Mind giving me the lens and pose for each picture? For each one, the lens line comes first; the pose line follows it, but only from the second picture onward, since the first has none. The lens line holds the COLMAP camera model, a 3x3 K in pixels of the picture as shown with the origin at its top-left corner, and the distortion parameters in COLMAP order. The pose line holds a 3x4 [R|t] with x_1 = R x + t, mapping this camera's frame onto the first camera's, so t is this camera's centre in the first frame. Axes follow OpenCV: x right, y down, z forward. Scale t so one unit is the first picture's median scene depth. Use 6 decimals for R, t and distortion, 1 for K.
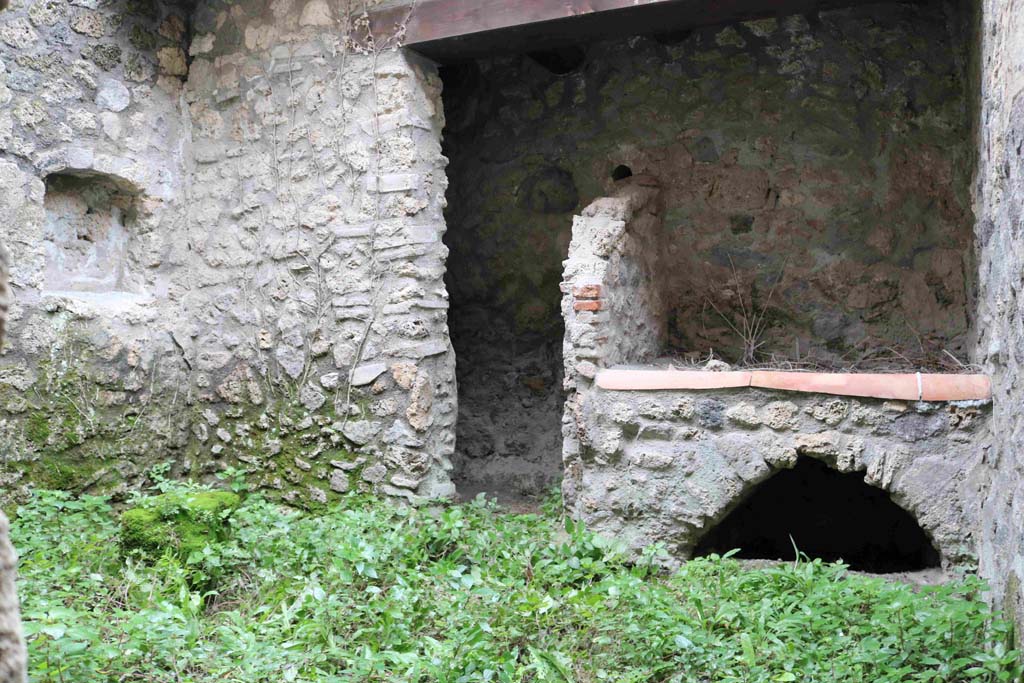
lens RADIAL K [[853.0, 0, 512.0], [0, 853.0, 341.5], [0, 0, 1]] dist [-0.149144, 0.126800]
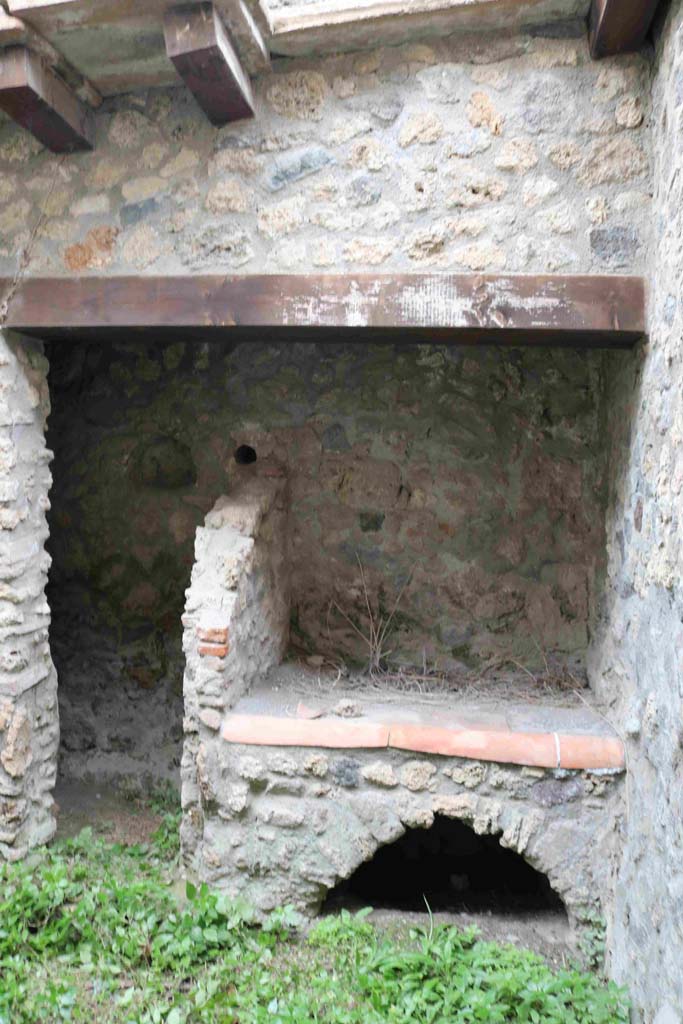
lens RADIAL K [[853.0, 0, 341.5], [0, 853.0, 512.0], [0, 0, 1]] dist [-0.149144, 0.126800]
pose [[0.958906, 0.024960, 0.282623, -0.034938], [-0.034282, 0.999018, 0.028085, -0.196812], [-0.281644, -0.036620, 0.958820, 0.099500]]
